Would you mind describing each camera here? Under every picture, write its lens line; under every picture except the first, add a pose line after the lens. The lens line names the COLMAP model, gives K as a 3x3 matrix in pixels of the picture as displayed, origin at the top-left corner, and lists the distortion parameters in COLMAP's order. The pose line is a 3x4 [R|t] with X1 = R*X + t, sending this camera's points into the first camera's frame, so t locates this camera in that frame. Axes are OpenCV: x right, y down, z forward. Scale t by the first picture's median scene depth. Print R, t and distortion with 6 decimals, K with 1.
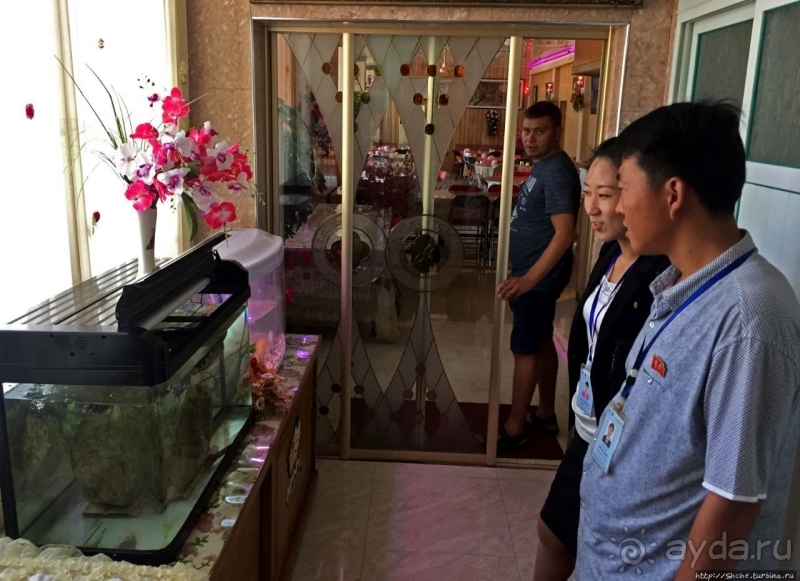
lens RADIAL K [[706.2, 0, 400.0], [0, 706.2, 290.5], [0, 0, 1]] dist [0.001842, -0.001533]
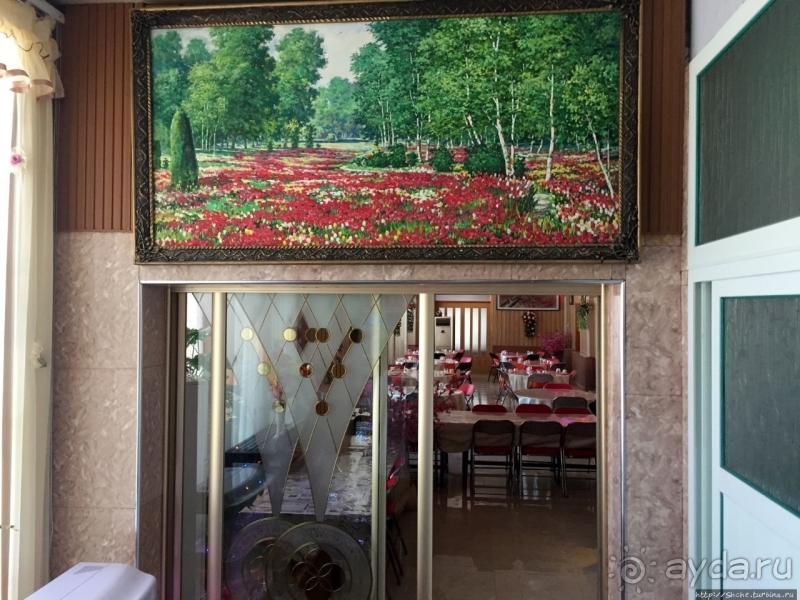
lens RADIAL K [[712.0, 0, 400.0], [0, 712.0, 300.0], [0, 0, 1]] dist [0.005079, 0.002639]
pose [[0.997860, -0.020430, -0.062106, 0.130215], [0.003803, 0.966451, -0.256823, -0.160481], [0.065269, 0.256038, 0.964461, 0.254230]]
